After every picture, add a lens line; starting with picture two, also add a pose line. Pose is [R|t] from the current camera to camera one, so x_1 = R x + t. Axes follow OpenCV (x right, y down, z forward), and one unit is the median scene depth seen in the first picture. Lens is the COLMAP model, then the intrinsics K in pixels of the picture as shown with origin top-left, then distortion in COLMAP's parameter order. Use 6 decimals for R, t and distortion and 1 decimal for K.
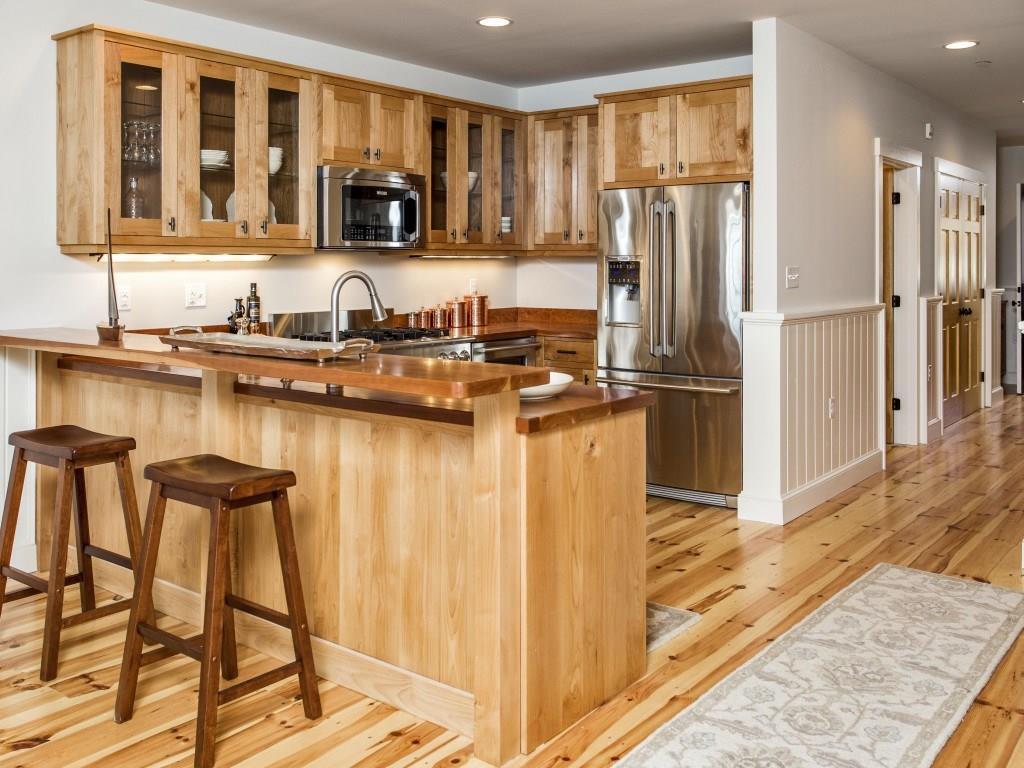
lens RADIAL K [[929.9, 0, 512.0], [0, 929.9, 384.0], [0, 0, 1]] dist [0.001539, 0.004301]
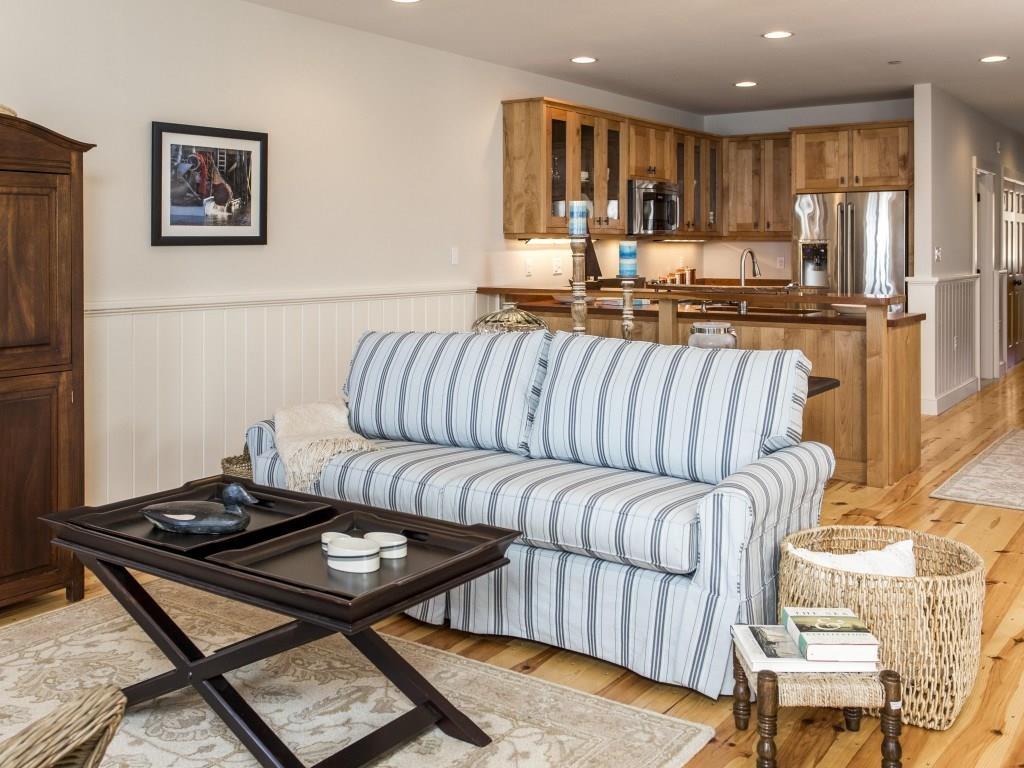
lens RADIAL K [[985.9, 0, 512.0], [0, 985.9, 384.0], [0, 0, 1]] dist [-0.011670, -0.013094]
pose [[0.999028, -0.008334, 0.043294, -0.426566], [0.008040, 0.999943, 0.006966, 0.073513], [-0.043349, -0.006611, 0.999038, -0.523173]]
